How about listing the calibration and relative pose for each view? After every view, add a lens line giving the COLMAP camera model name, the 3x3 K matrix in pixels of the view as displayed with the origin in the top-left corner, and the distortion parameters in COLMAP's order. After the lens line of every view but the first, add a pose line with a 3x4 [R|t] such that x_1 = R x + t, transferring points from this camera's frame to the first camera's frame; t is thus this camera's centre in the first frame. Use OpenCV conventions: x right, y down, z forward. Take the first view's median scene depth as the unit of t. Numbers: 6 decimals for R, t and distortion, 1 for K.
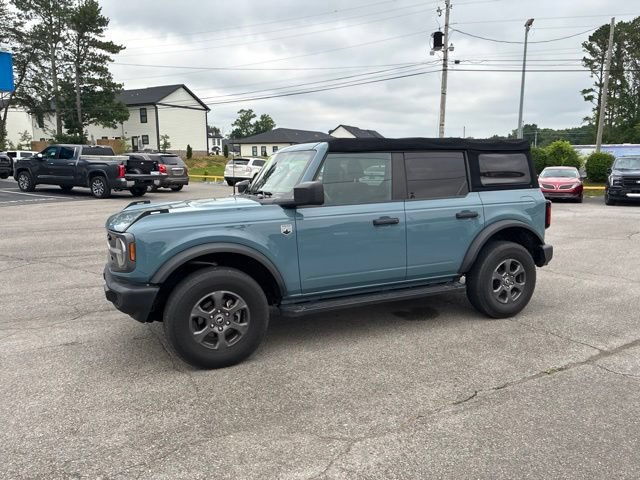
lens RADIAL K [[484.1, 0, 317.9], [0, 484.1, 237.1], [0, 0, 1]] dist [0.037878, -0.034727]
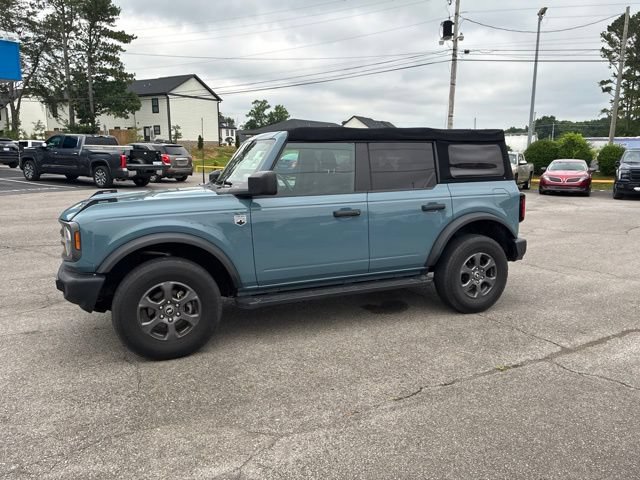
lens RADIAL K [[483.5, 0, 319.5], [0, 483.5, 238.8], [0, 0, 1]] dist [0.047520, -0.052246]
pose [[0.999665, 0.010614, -0.023614, 0.093089], [-0.010122, 0.999731, 0.020855, -0.000185], [0.023829, -0.020609, 0.999504, 0.015924]]
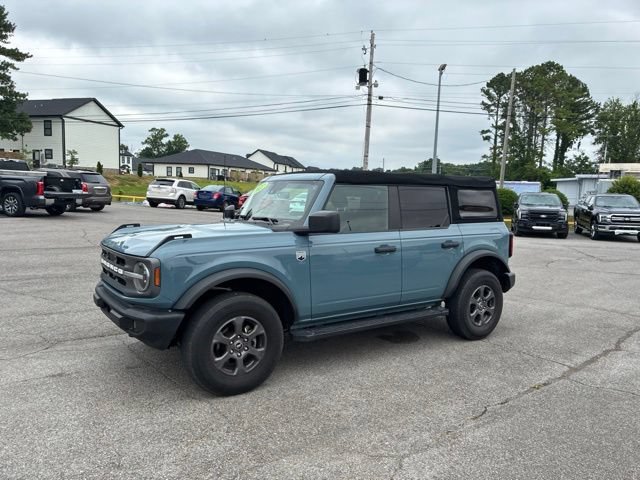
lens RADIAL K [[484.4, 0, 321.0], [0, 484.4, 239.0], [0, 0, 1]] dist [0.046928, -0.057927]
pose [[0.983217, 0.020391, 0.181299, -0.164736], [-0.011837, 0.998771, -0.048136, -0.002483], [-0.182058, 0.045182, 0.982249, -0.019832]]
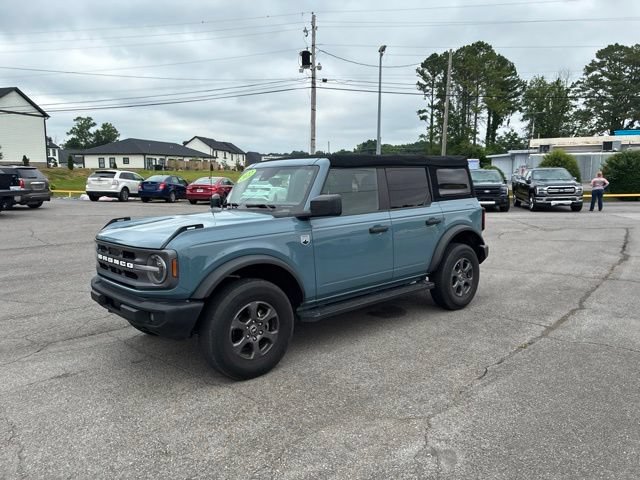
lens RADIAL K [[485.6, 0, 322.7], [0, 485.6, 240.7], [0, 0, 1]] dist [0.037093, -0.042532]
pose [[0.954661, -0.043099, 0.294559, -0.266728], [0.048473, 0.998764, -0.010962, -0.000841], [-0.293722, 0.024743, 0.955571, -0.025636]]
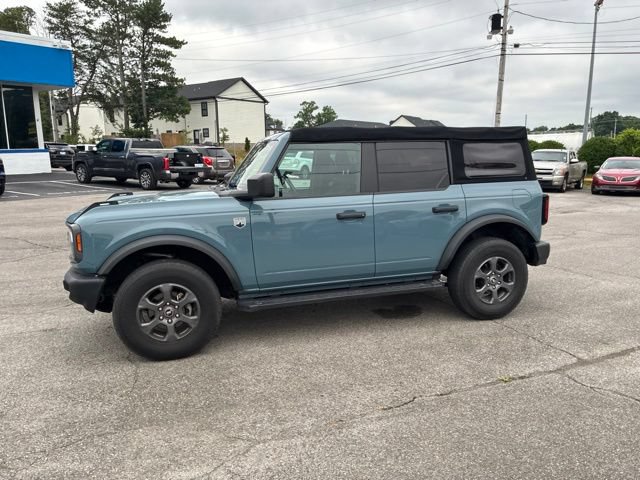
lens RADIAL K [[483.3, 0, 321.5], [0, 483.3, 246.8], [0, 0, 1]] dist [0.044403, -0.045926]
pose [[0.993025, 0.017218, -0.116643, 0.166588], [-0.013045, 0.999251, 0.036444, -0.003712], [0.117183, -0.034668, 0.992505, 0.037258]]
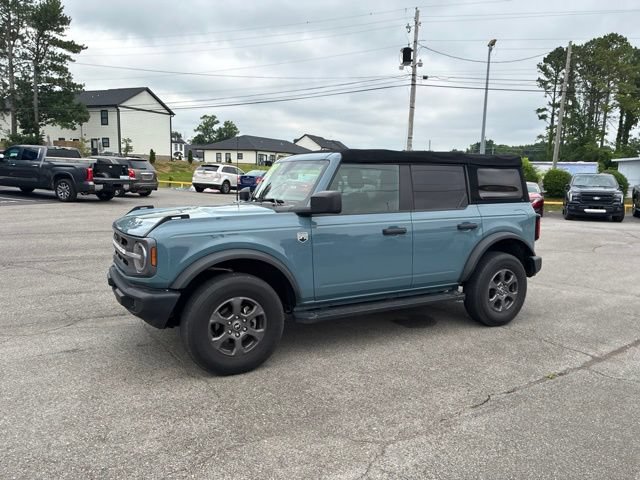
lens RADIAL K [[483.5, 0, 319.5], [0, 483.5, 238.8], [0, 0, 1]] dist [0.047520, -0.052246]
pose [[0.996547, 0.017041, 0.081264, -0.086765], [-0.015864, 0.999760, -0.015106, 0.001457], [-0.081502, 0.013765, 0.996578, -0.012589]]
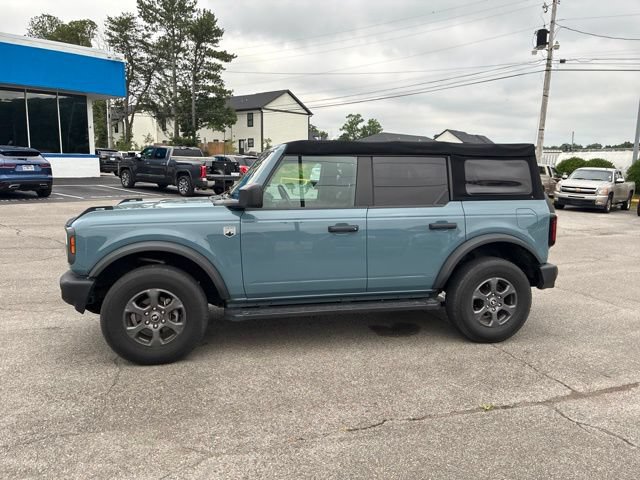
lens RADIAL K [[481.2, 0, 319.8], [0, 481.2, 240.2], [0, 0, 1]] dist [0.050625, -0.055532]
pose [[0.977703, 0.053153, -0.203155, 0.247650], [-0.053458, 0.998562, 0.003988, -0.010076], [0.203075, 0.006961, 0.979138, 0.057885]]
